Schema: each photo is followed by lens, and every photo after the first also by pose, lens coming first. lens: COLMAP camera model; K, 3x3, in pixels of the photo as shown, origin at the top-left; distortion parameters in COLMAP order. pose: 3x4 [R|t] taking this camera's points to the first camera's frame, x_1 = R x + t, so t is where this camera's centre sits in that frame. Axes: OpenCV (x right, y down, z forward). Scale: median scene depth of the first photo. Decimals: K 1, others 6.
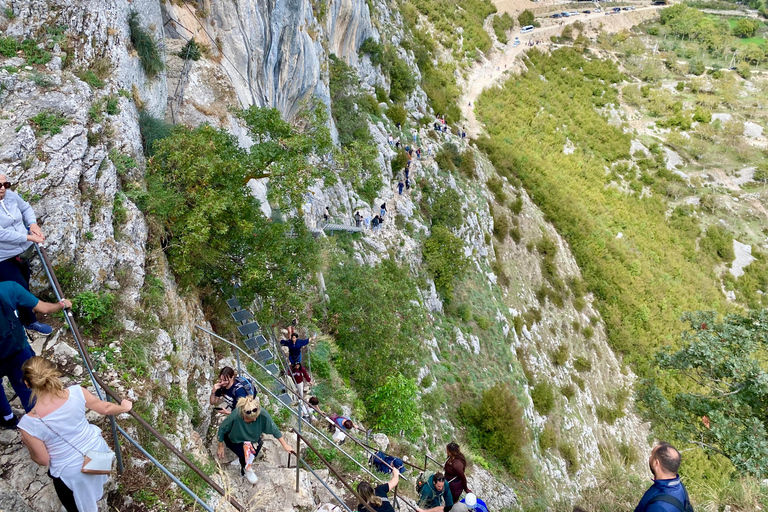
lens RADIAL K [[574.8, 0, 376.7], [0, 574.8, 216.7], [0, 0, 1]] dist [0.065780, -0.093346]
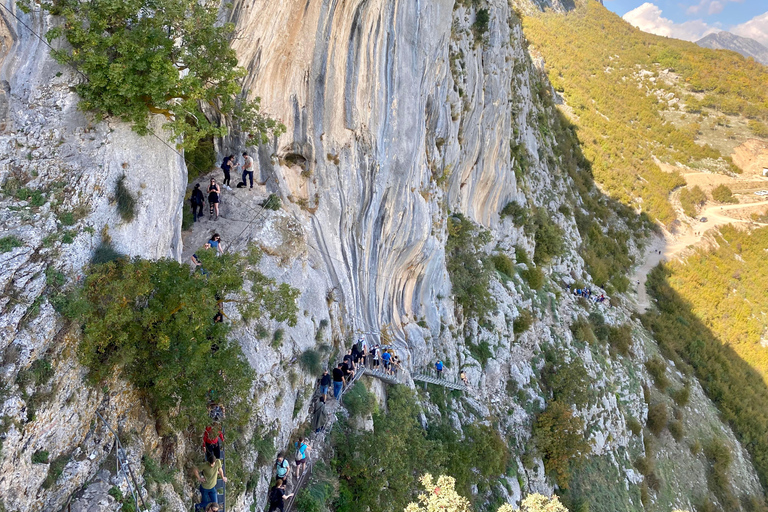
lens RADIAL K [[576.7, 0, 383.0], [0, 576.7, 214.2], [0, 0, 1]] dist [0.043527, -0.055119]
pose [[0.945045, 0.077248, -0.317682, 0.118810], [-0.158126, 0.958472, -0.237333, -0.004431], [0.286156, 0.274524, 0.918015, -0.018540]]
